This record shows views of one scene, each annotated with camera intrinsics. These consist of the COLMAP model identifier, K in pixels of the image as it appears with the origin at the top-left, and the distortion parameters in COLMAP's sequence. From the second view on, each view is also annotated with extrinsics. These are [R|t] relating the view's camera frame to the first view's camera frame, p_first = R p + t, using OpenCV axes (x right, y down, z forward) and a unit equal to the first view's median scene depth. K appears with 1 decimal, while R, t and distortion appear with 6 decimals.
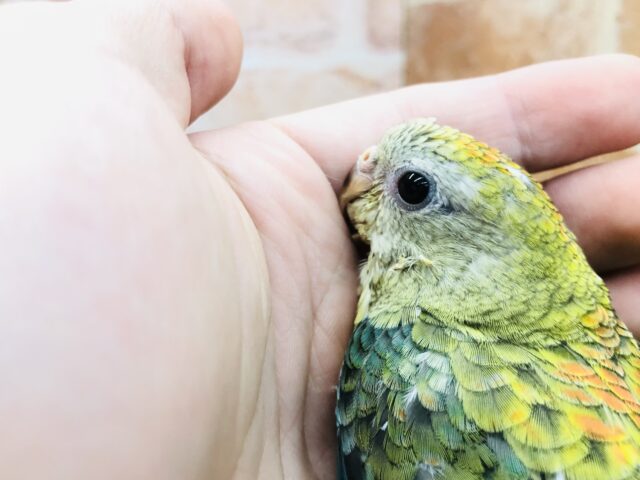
lens RADIAL K [[653.9, 0, 319.9], [0, 653.9, 240.7], [0, 0, 1]] dist [0.017196, 0.000000]
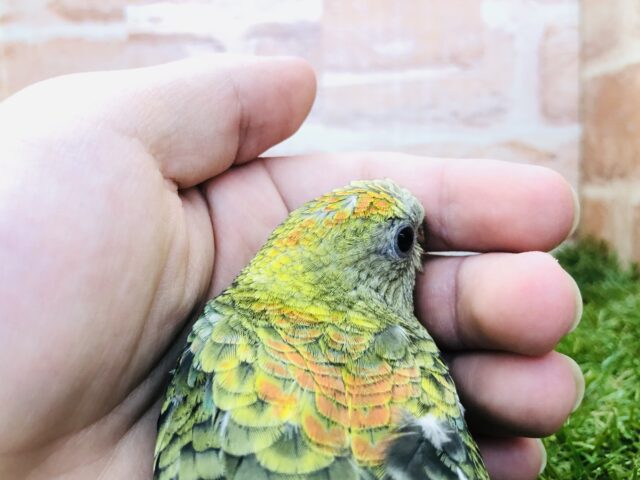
lens RADIAL K [[653.9, 0, 319.7], [0, 653.9, 239.4], [0, 0, 1]] dist [0.017196, 0.000000]
pose [[0.752341, 0.088636, -0.652784, 0.521996], [-0.184299, 0.979659, -0.079387, 0.036408], [0.632469, 0.180033, 0.753373, 0.032251]]
